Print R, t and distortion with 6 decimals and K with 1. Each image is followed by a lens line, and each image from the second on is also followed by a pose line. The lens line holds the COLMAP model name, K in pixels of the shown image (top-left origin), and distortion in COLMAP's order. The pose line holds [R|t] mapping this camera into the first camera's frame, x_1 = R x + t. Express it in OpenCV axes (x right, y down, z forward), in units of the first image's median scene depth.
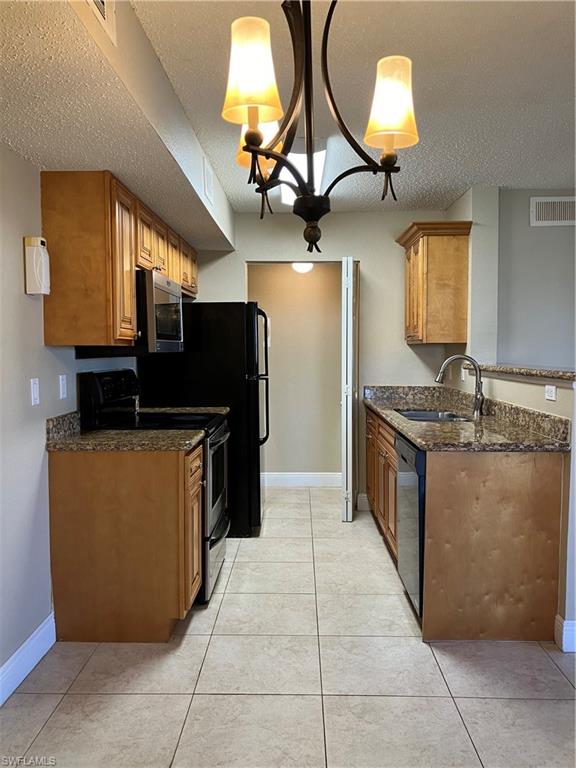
lens RADIAL K [[638.4, 0, 286.5], [0, 638.4, 375.3], [0, 0, 1]] dist [0.070324, -0.117084]
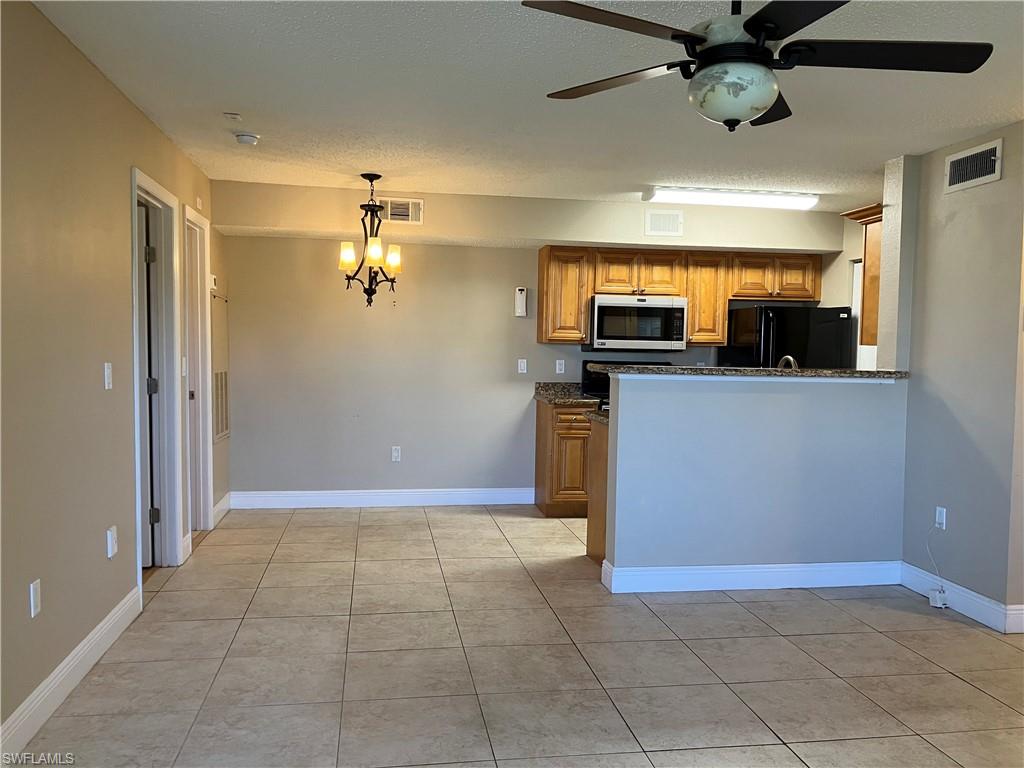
lens RADIAL K [[851.1, 0, 512.0], [0, 851.1, 384.0], [0, 0, 1]] dist [0.070324, -0.117084]
pose [[0.171539, 0.053308, -0.983734, 2.012247], [-0.063290, 0.997069, 0.042995, -0.026981], [0.983142, 0.054885, 0.174410, 0.496121]]
